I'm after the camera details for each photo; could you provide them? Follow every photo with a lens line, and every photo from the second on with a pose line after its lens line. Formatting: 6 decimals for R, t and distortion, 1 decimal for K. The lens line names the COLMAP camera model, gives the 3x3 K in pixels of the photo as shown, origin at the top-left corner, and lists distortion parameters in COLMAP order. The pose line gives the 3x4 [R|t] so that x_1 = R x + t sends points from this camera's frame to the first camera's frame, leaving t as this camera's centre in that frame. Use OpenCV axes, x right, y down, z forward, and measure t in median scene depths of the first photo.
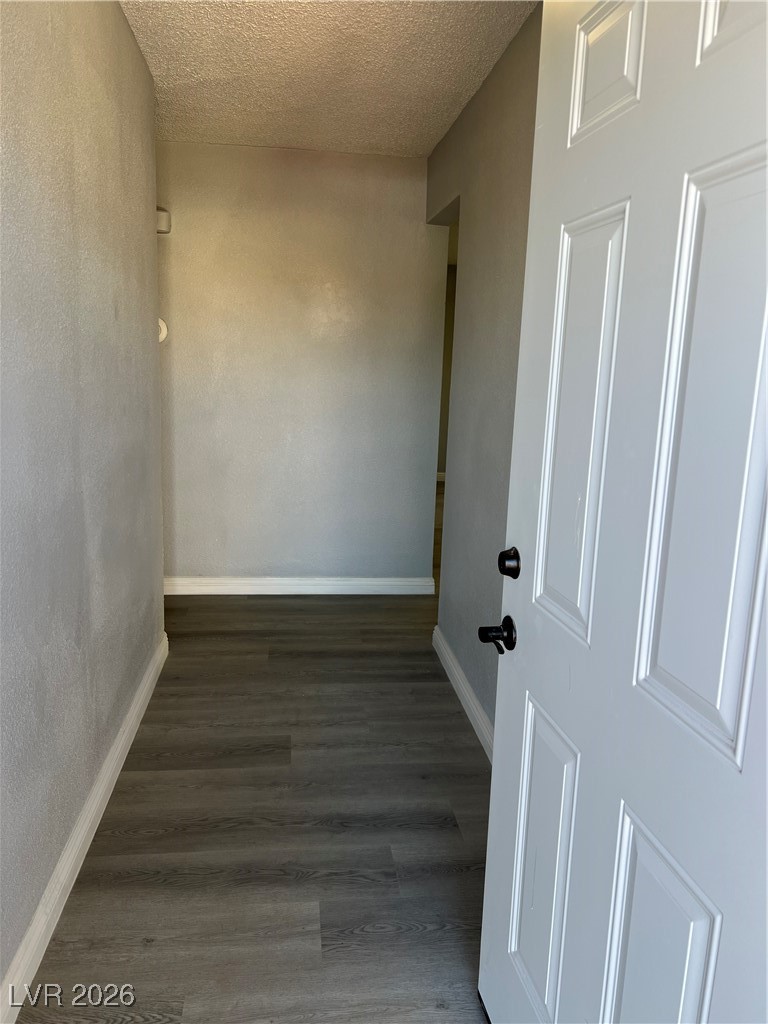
lens RADIAL K [[770.3, 0, 384.0], [0, 770.3, 512.0], [0, 0, 1]] dist [0.058210, -0.064754]
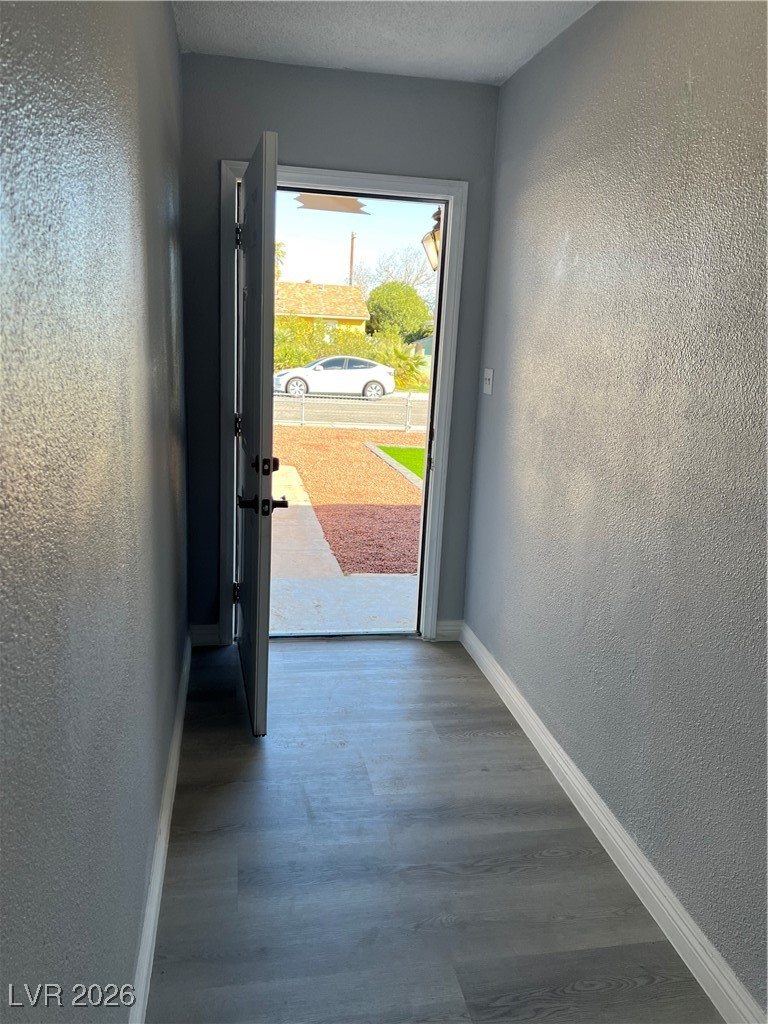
lens RADIAL K [[770.3, 0, 384.0], [0, 770.3, 512.0], [0, 0, 1]] dist [0.058210, -0.064754]
pose [[-0.993880, -0.060974, -0.092109, 0.037205], [-0.094691, 0.899669, 0.426181, -0.373576], [0.056882, 0.432295, -0.899937, 1.613329]]
